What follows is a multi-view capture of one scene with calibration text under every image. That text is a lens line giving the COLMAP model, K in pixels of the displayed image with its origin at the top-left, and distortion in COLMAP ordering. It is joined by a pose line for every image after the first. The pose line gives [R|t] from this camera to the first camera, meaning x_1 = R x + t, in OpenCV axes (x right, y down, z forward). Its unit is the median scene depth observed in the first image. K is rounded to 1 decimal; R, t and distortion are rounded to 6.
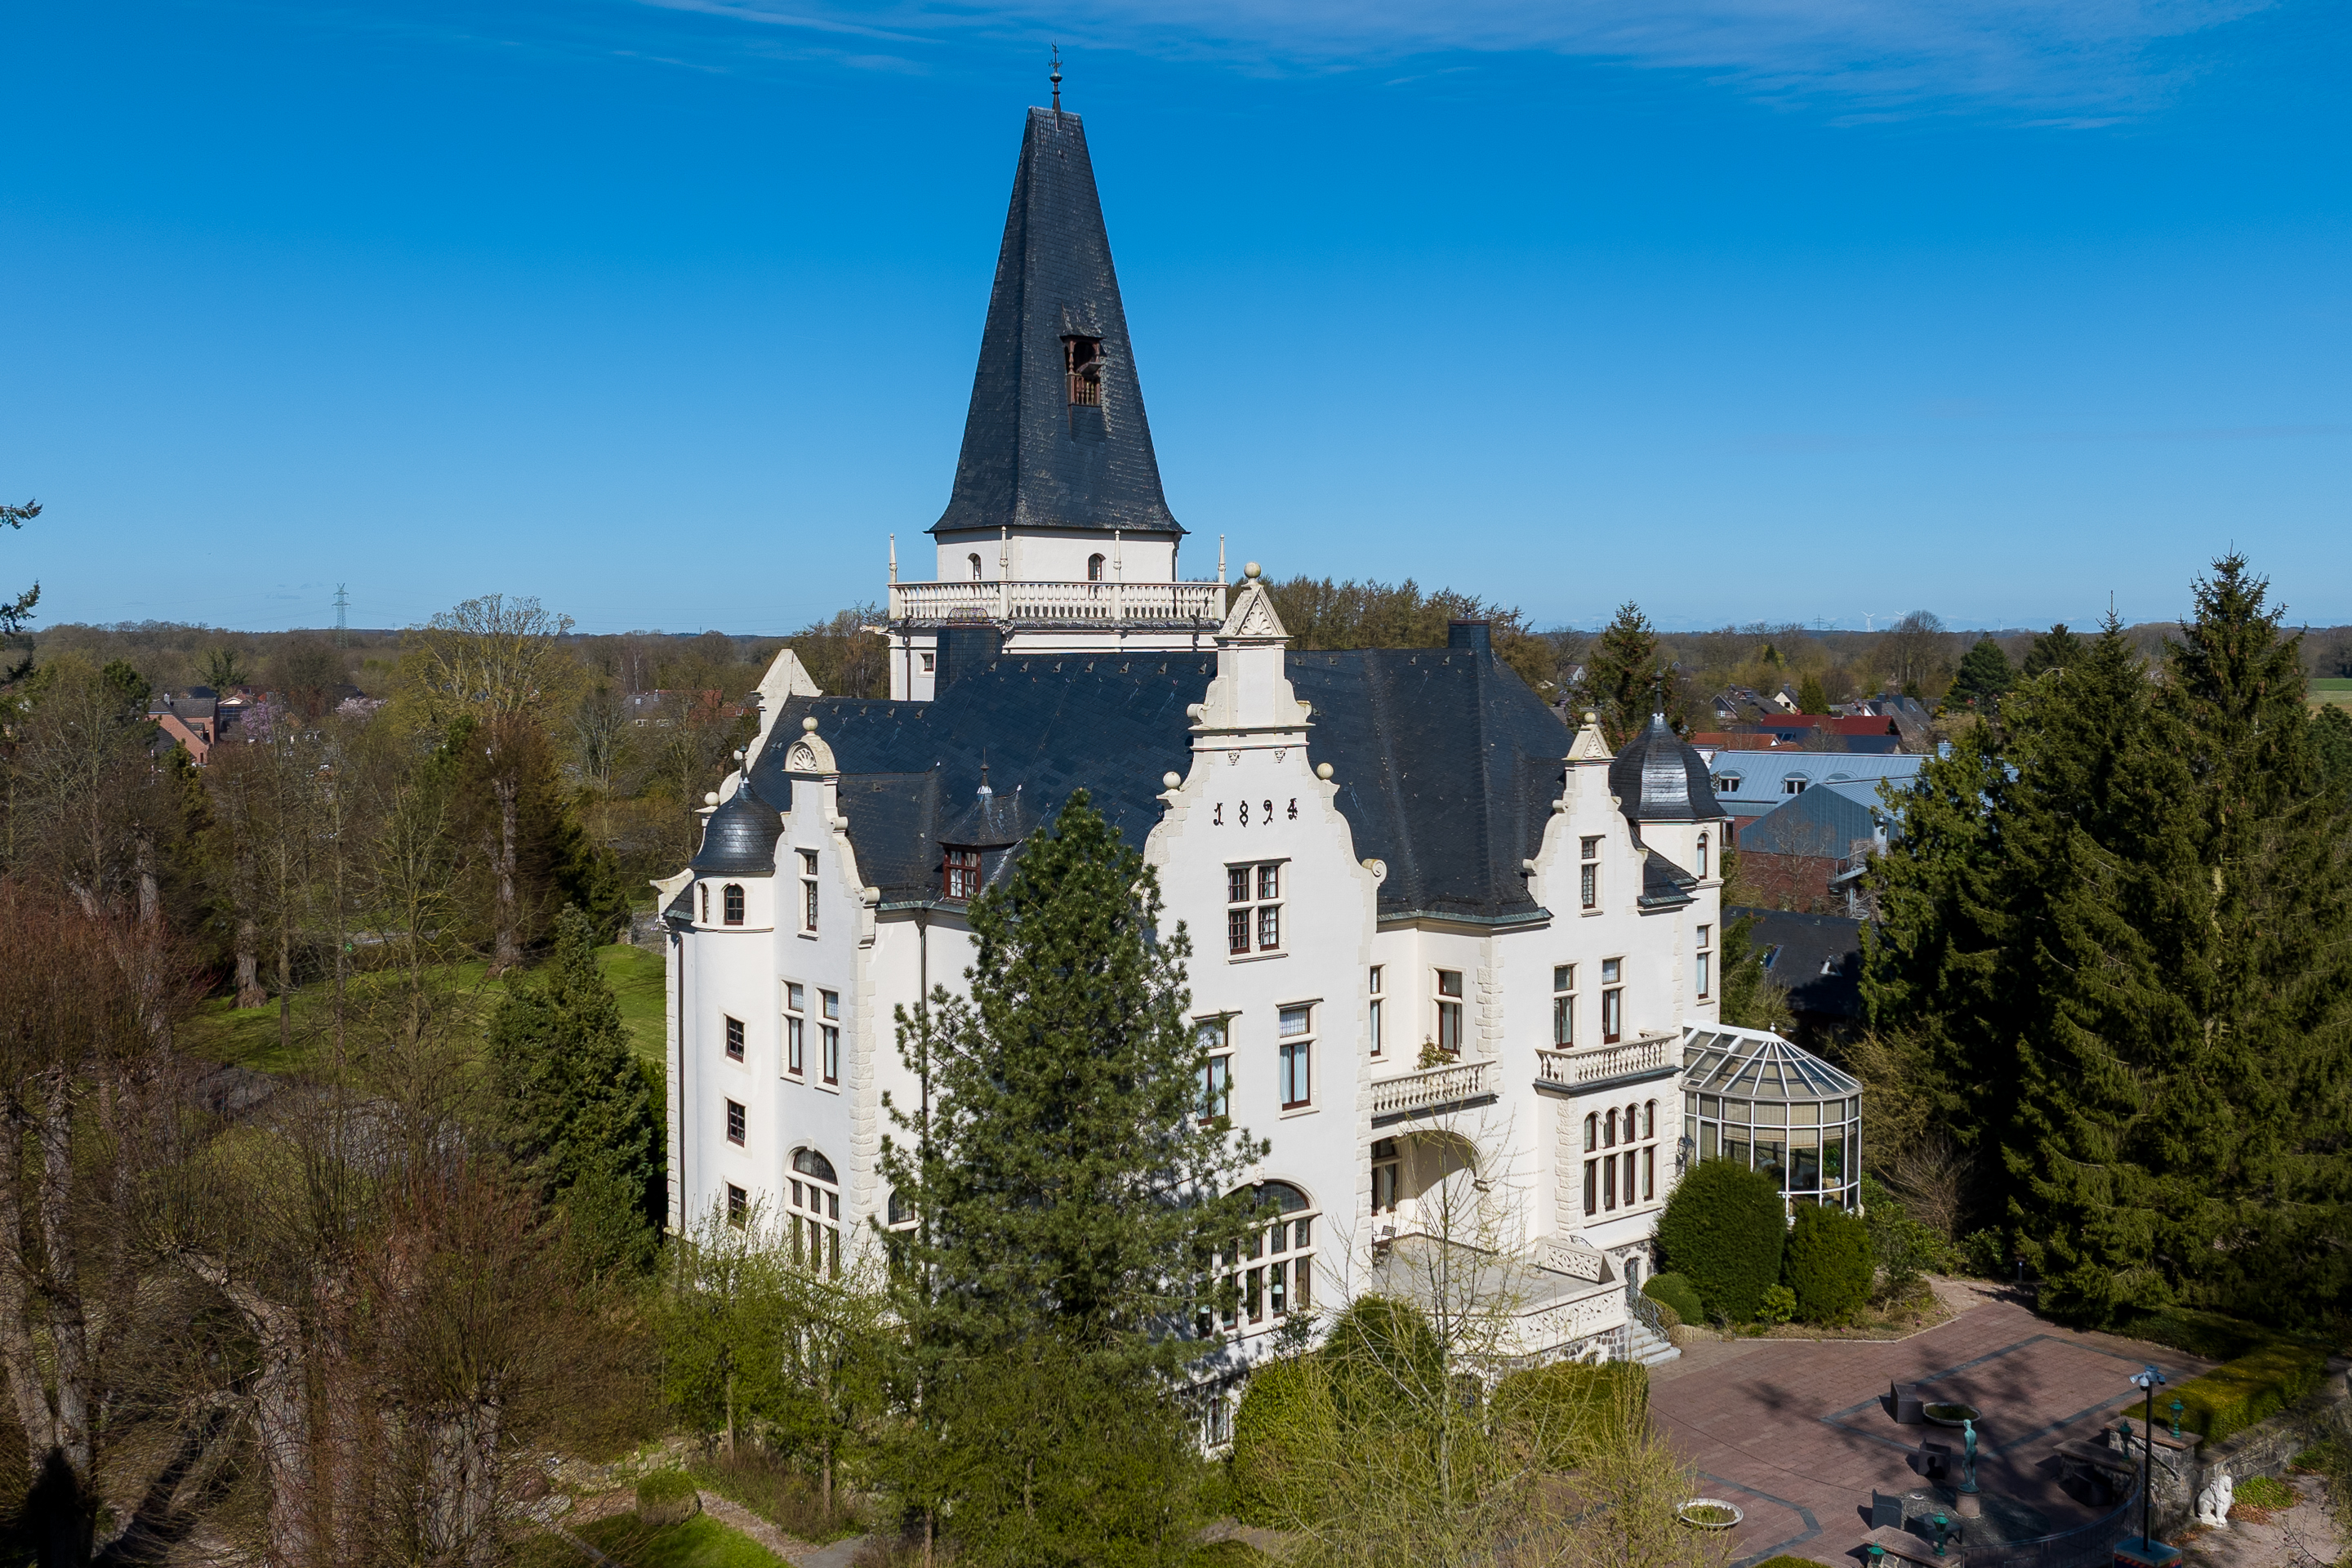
lens RADIAL K [[2335.5, 0, 1167.1], [0, 2335.5, 803.8], [0, 0, 1]] dist [-0.011072, 0.000000]
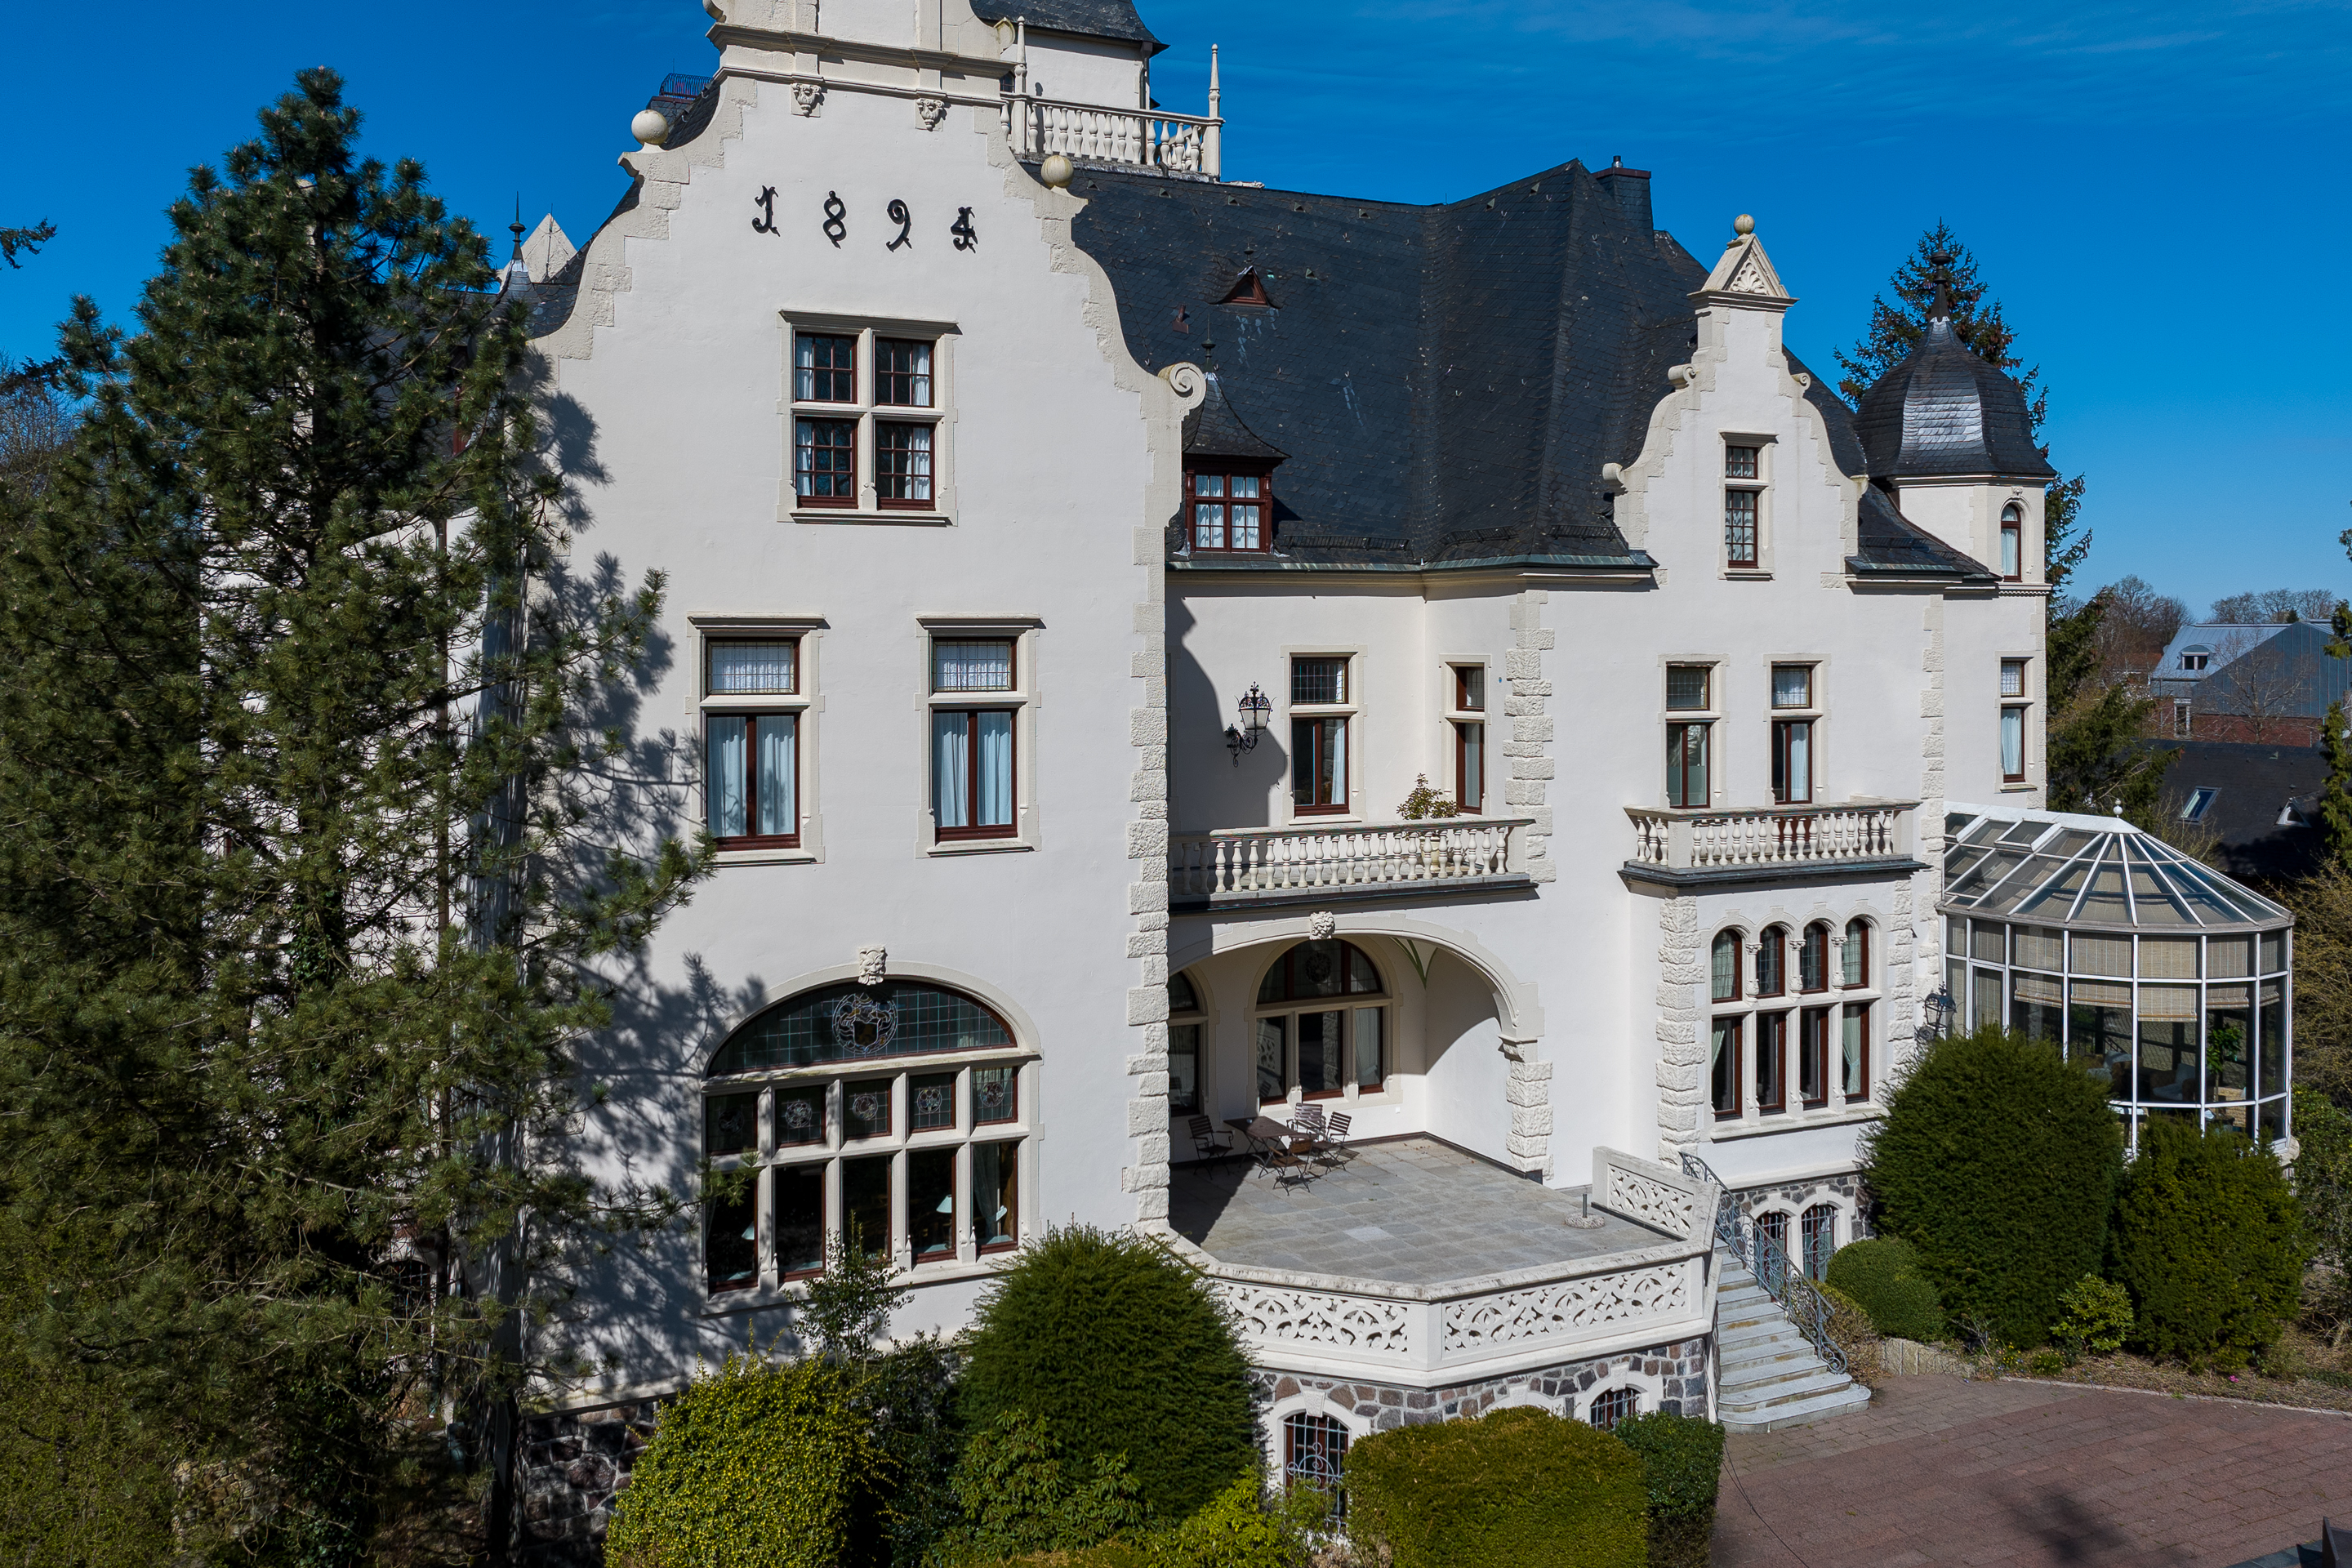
lens RADIAL K [[1997.5, 0, 1219.4], [0, 1997.5, 692.5], [0, 0, 1]] dist [-0.010595, 0.019267]
pose [[0.969021, 0.008528, -0.246833, 0.180875], [-0.020904, 0.998650, -0.047560, 0.102160], [0.246094, 0.051246, 0.967890, 0.517838]]
